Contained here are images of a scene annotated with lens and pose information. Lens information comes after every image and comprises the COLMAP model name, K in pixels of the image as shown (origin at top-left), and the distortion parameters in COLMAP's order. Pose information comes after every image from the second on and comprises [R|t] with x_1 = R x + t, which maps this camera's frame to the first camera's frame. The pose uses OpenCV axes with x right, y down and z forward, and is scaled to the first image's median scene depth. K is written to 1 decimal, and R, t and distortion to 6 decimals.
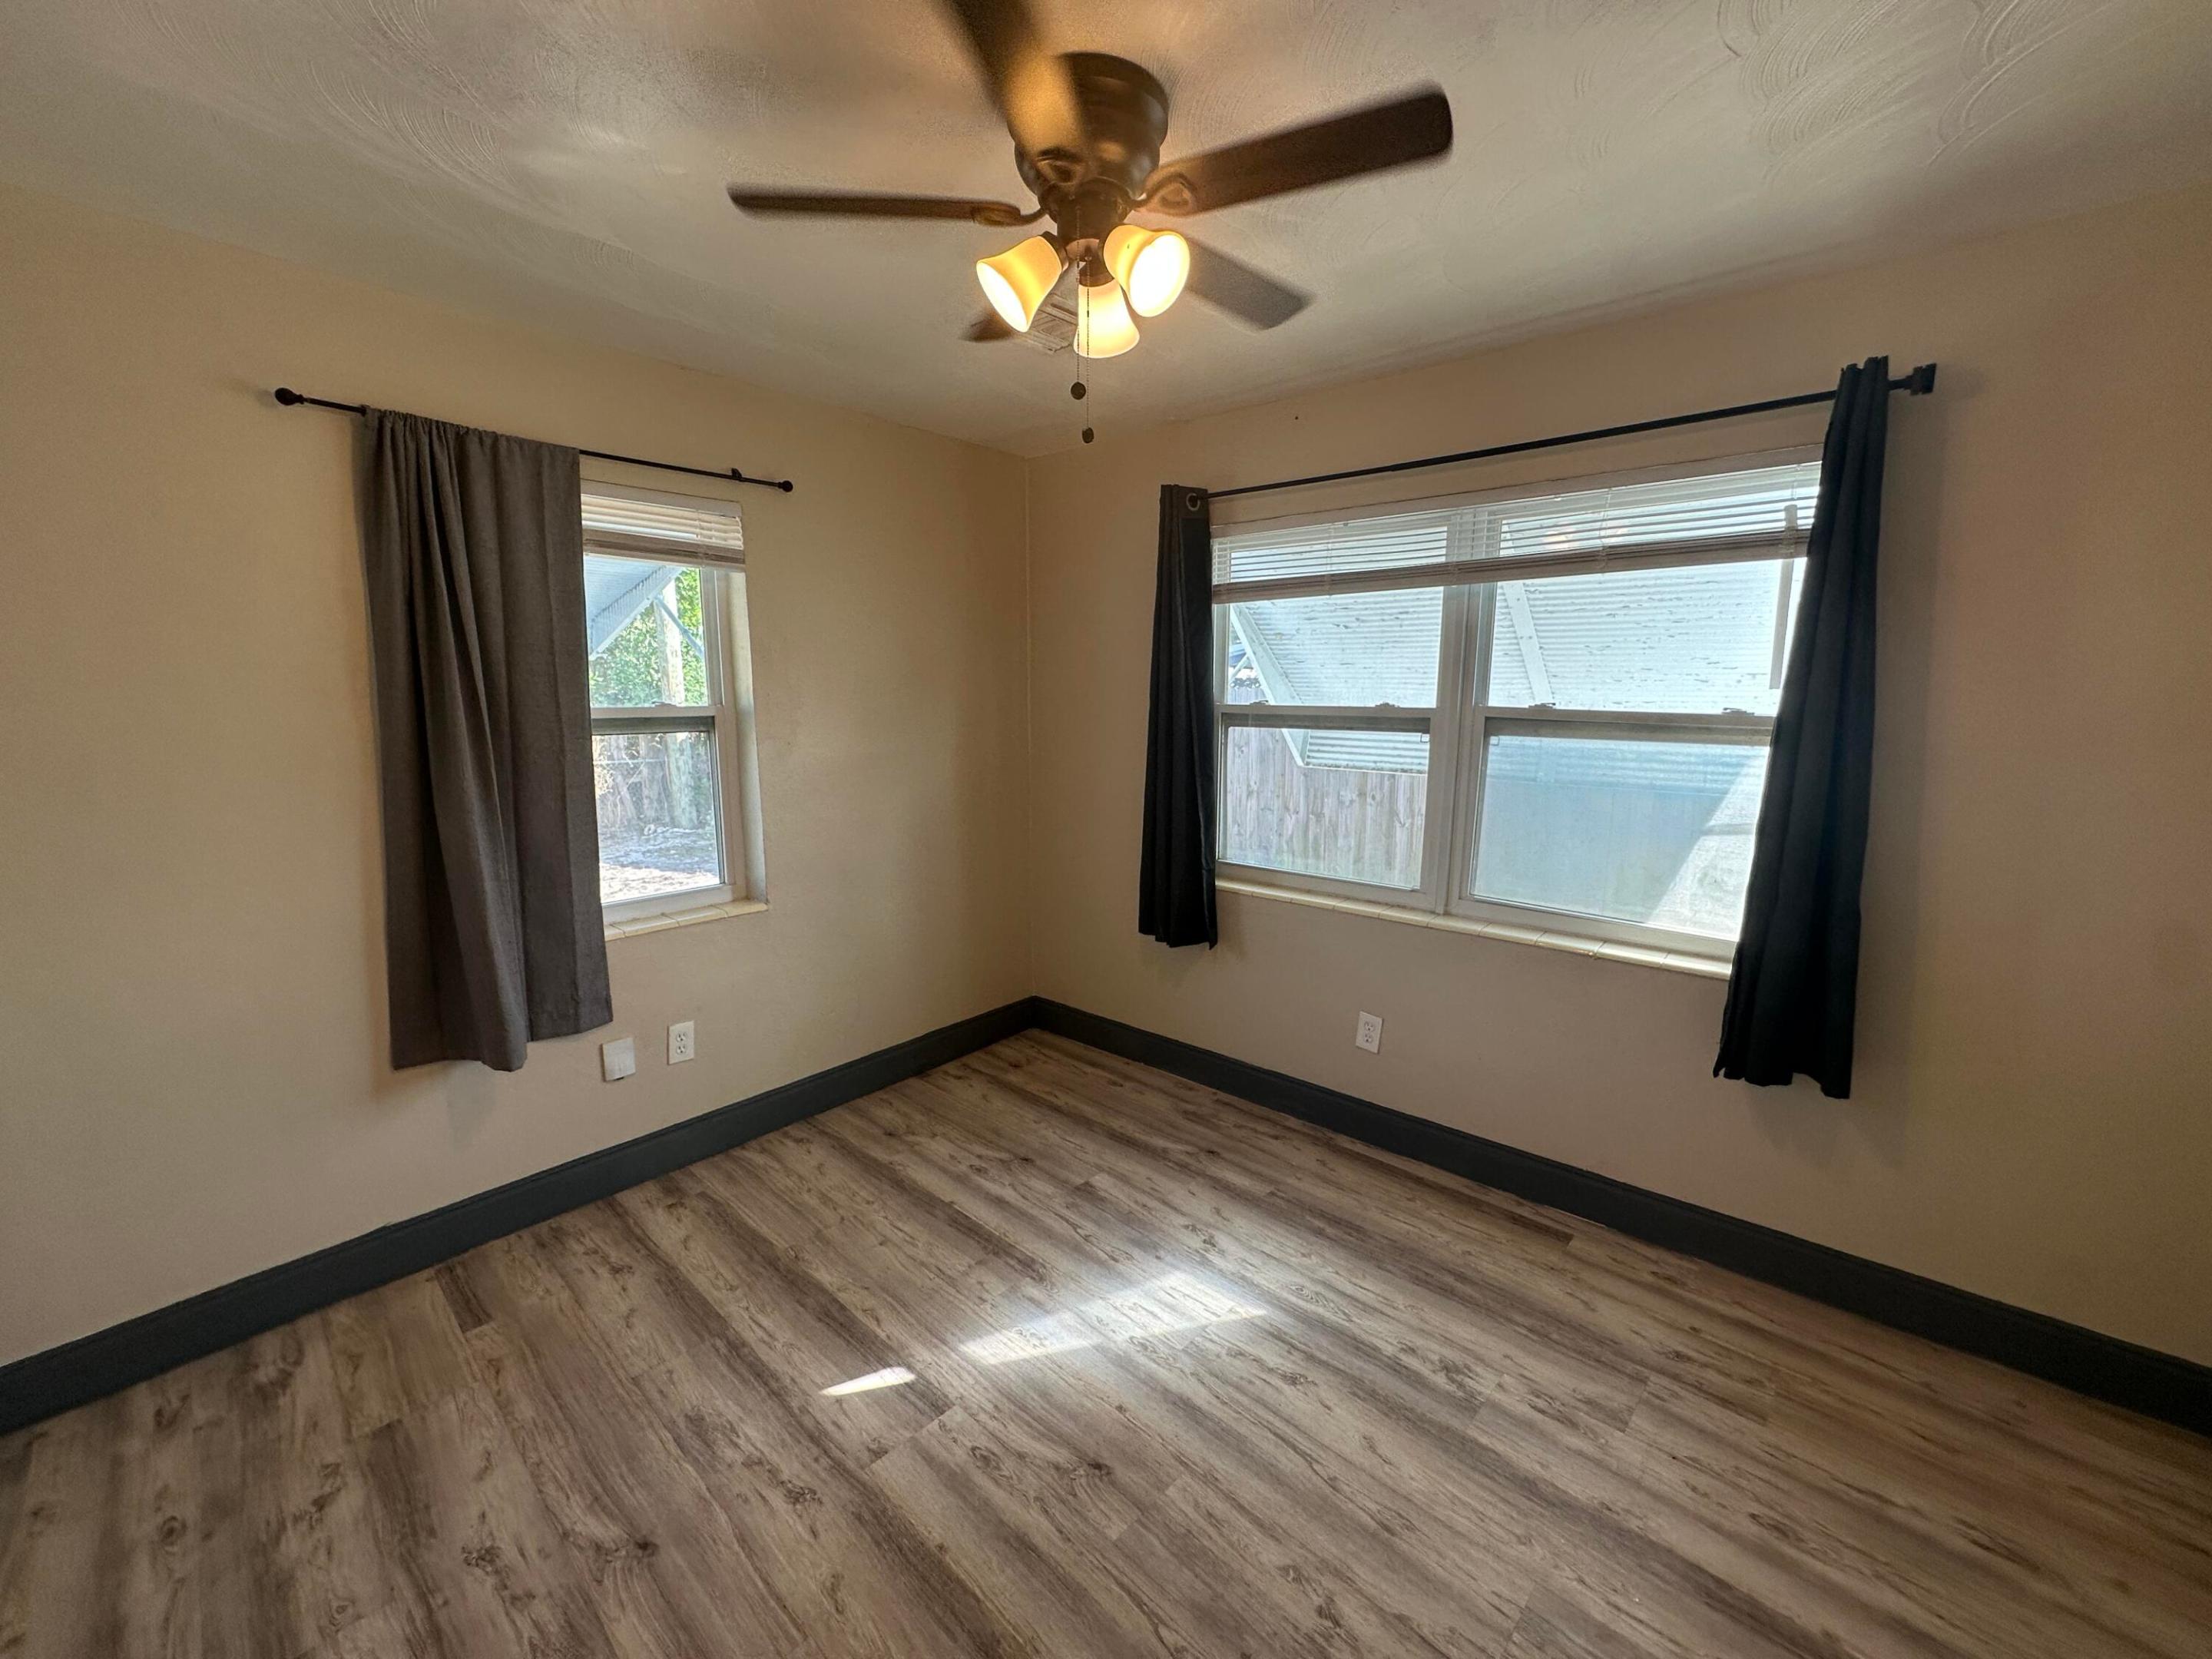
lens RADIAL K [[888.3, 0, 1109.3], [0, 888.3, 831.1], [0, 0, 1]] dist [-0.005657, 0.000691]
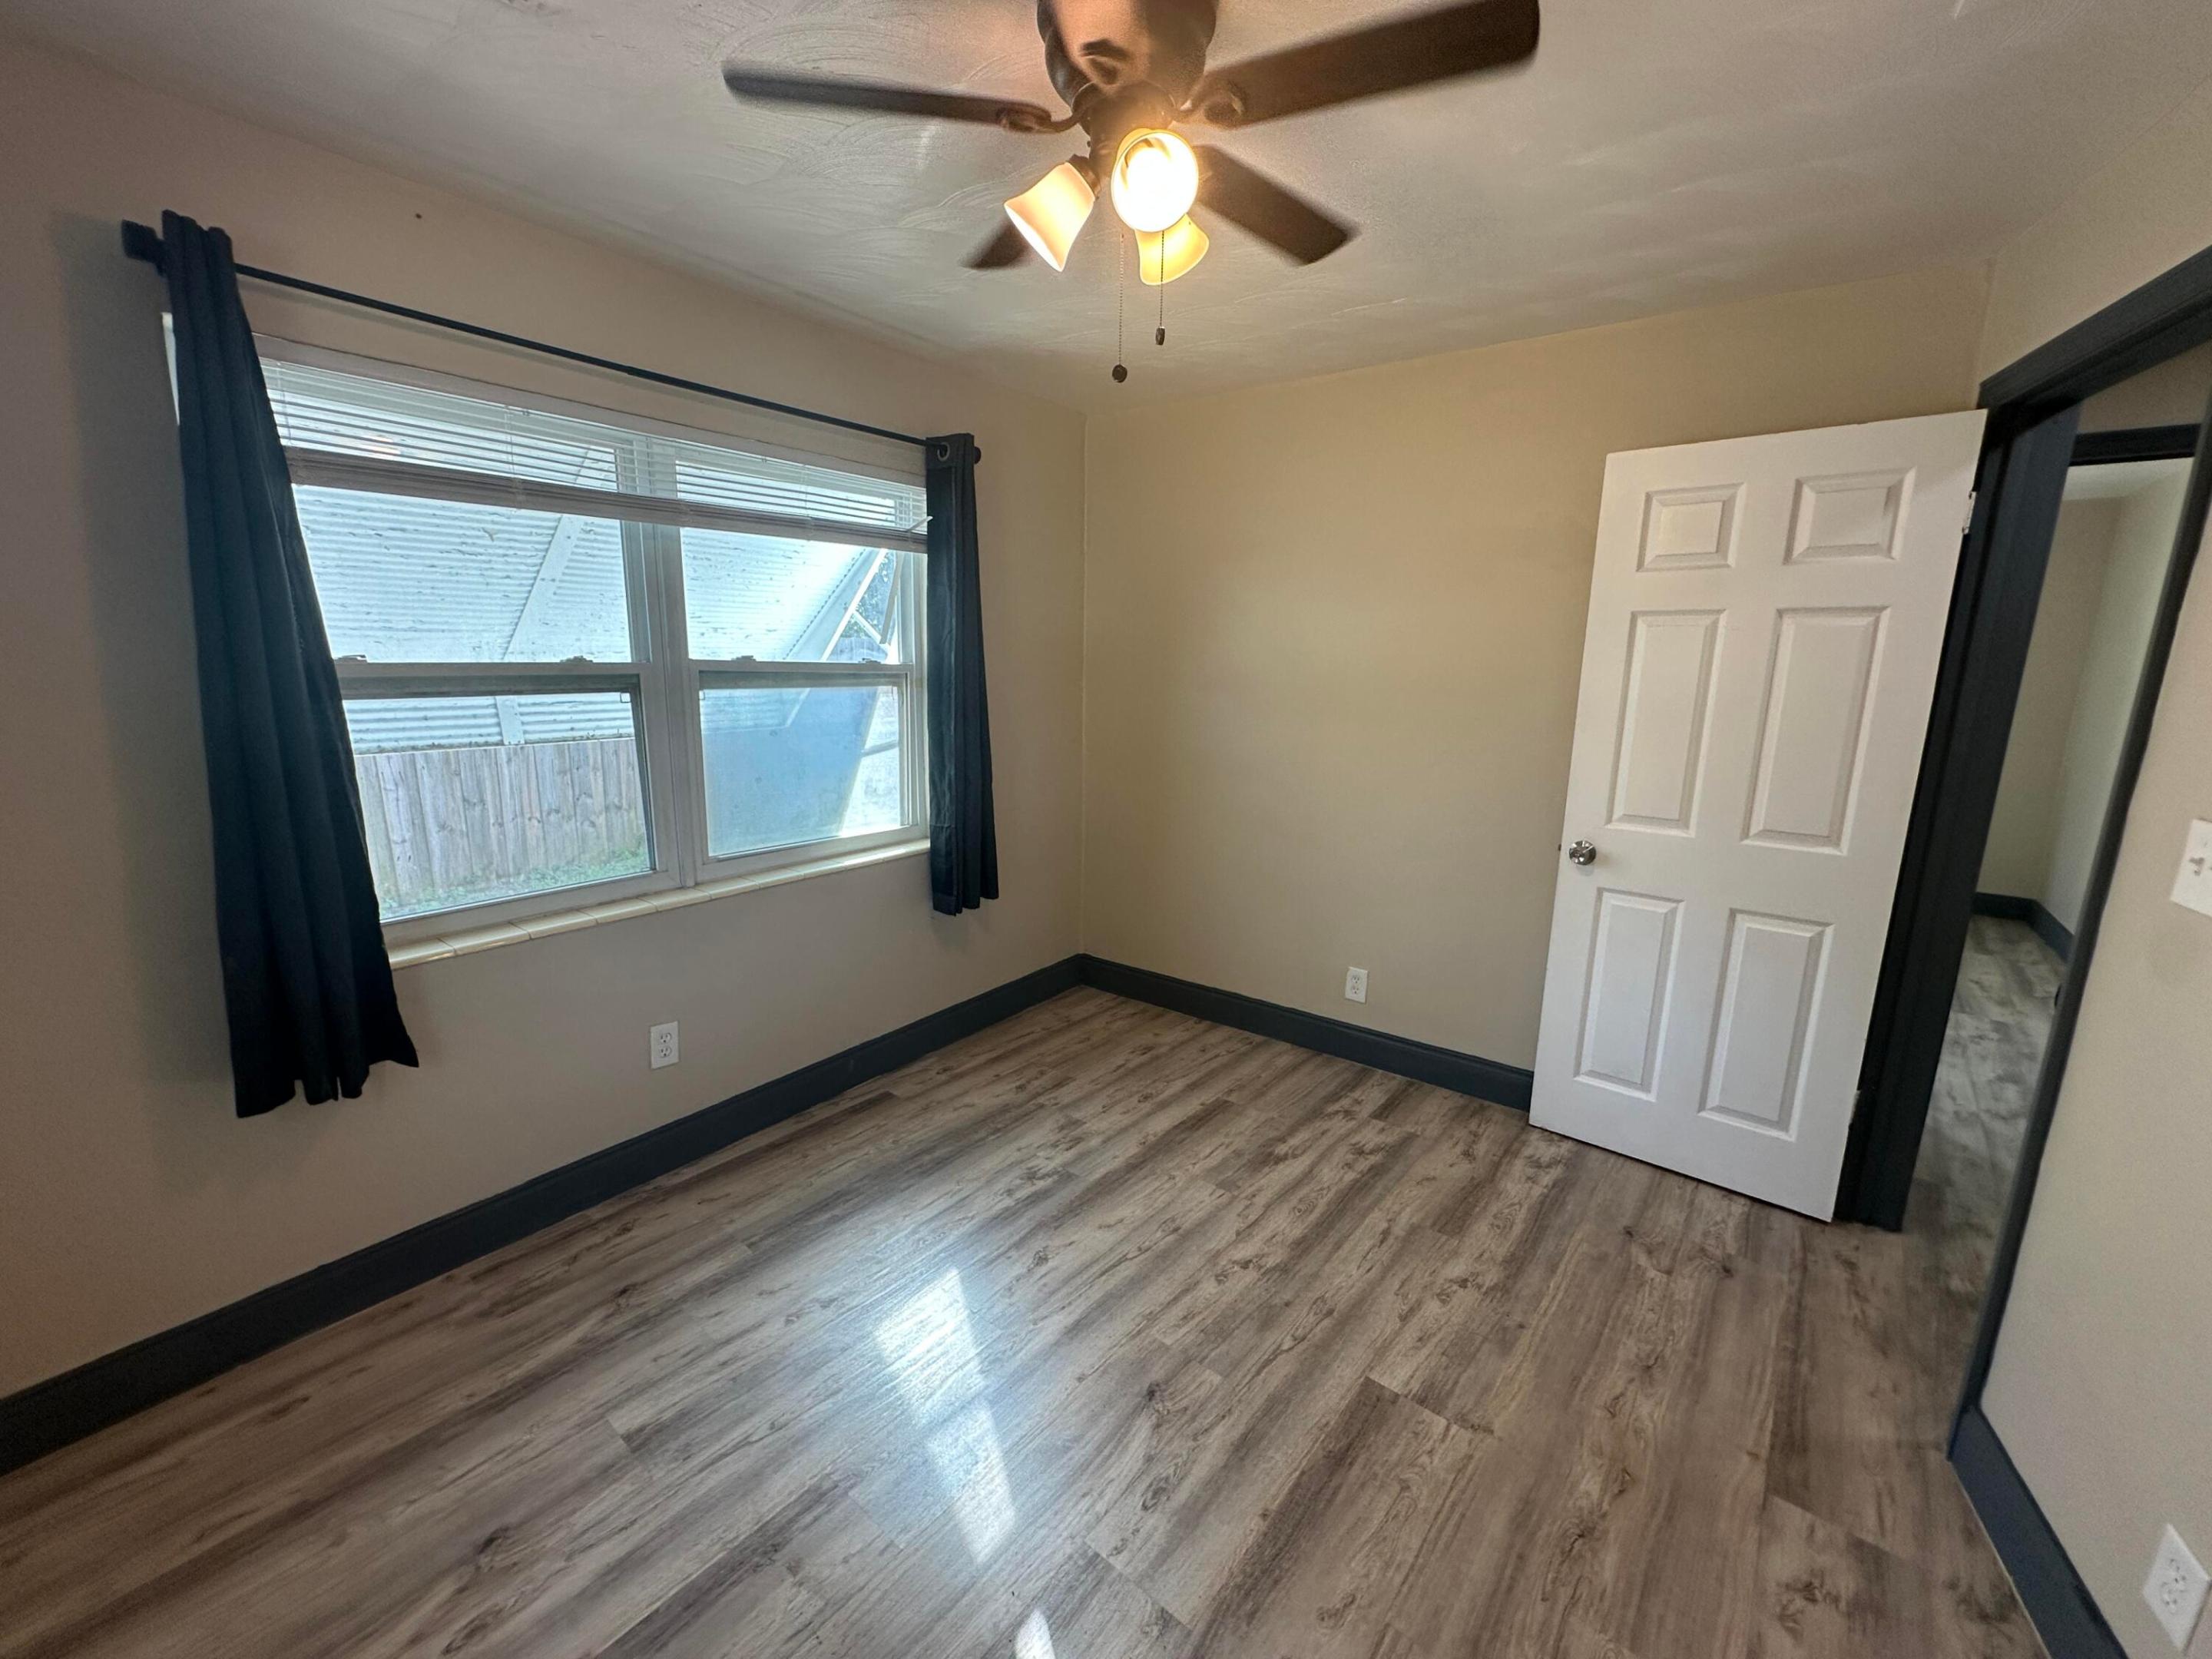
lens RADIAL K [[888.3, 0, 1102.1], [0, 888.3, 831.7], [0, 0, 1]] dist [-0.005657, 0.000691]
pose [[-0.062529, -0.205178, 0.976725, -0.752271], [0.140553, 0.967077, 0.212150, -0.135081], [-0.988097, 0.150547, -0.031632, 0.824979]]
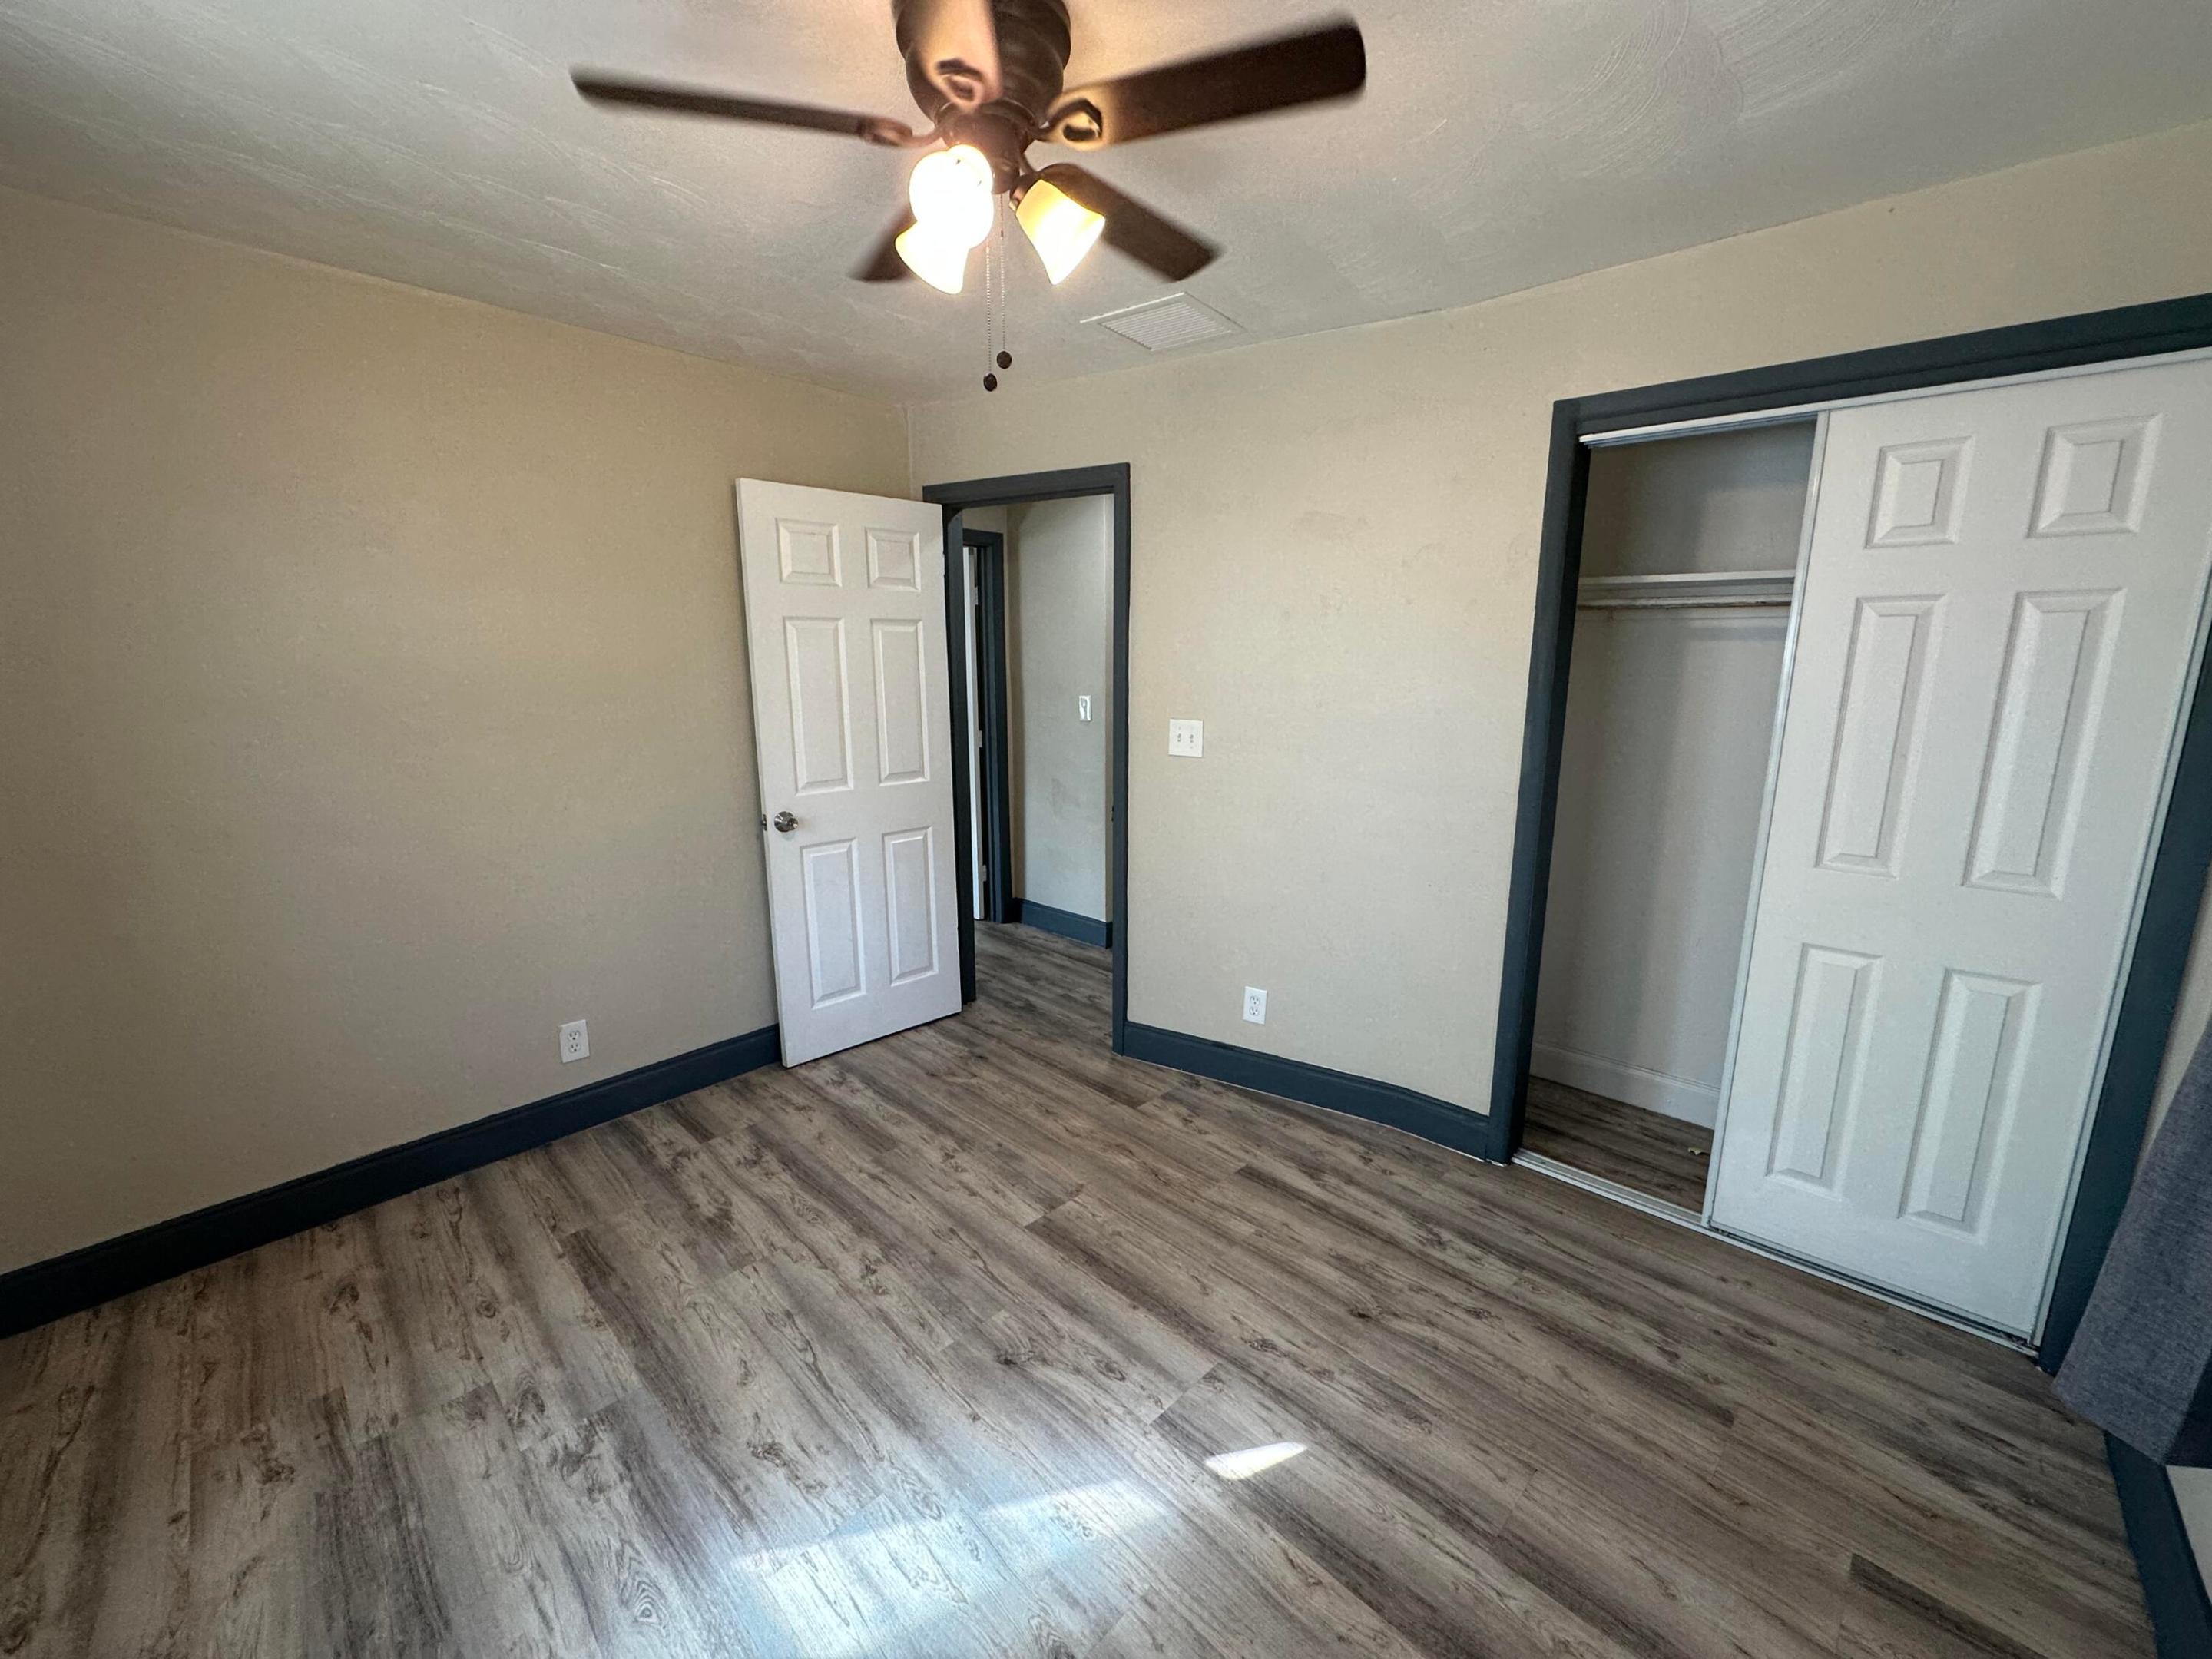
lens RADIAL K [[888.3, 0, 1108.9], [0, 888.3, 832.7], [0, 0, 1]] dist [-0.005657, 0.000691]
pose [[-0.999668, -0.010957, 0.023330, -0.131315], [-0.002263, 0.938962, 0.344013, -0.236524], [-0.025676, 0.343846, -0.938675, 1.506175]]
